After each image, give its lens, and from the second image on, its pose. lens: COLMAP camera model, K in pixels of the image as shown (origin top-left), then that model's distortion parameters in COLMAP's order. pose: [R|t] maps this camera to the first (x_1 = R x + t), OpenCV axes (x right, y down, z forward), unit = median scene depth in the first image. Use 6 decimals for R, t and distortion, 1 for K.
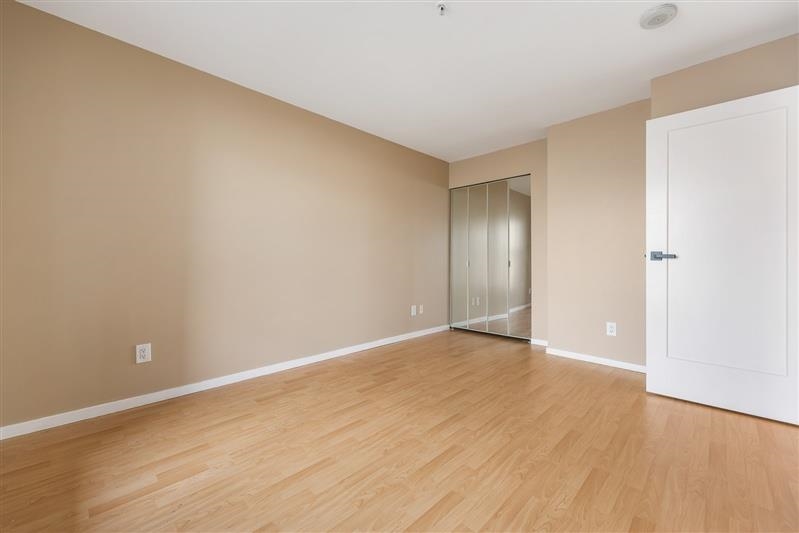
lens RADIAL K [[324.1, 0, 406.1], [0, 324.1, 264.3], [0, 0, 1]] dist [-0.000737, -0.000036]
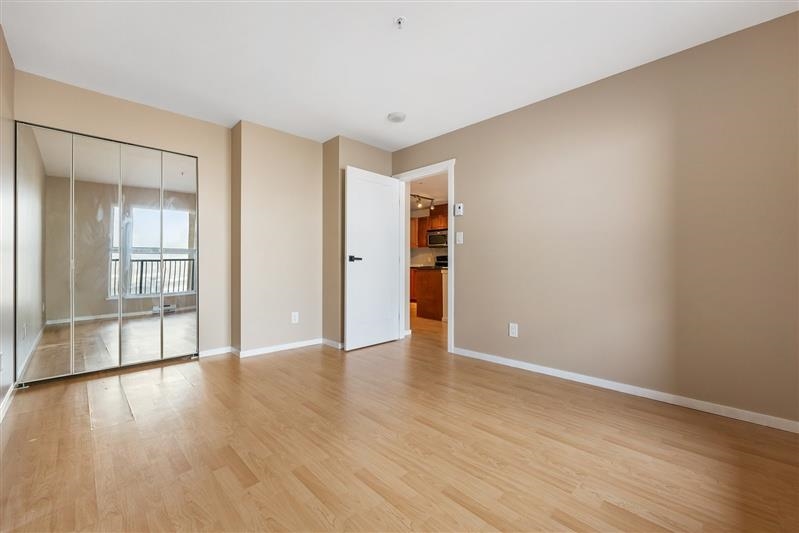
lens RADIAL K [[324.1, 0, 406.1], [0, 324.1, 264.3], [0, 0, 1]] dist [-0.000737, -0.000036]
pose [[0.014125, -0.001997, 0.999898, -0.775715], [0.003450, 0.999992, 0.001948, 0.001572], [-0.999894, 0.003422, 0.014132, 0.776268]]
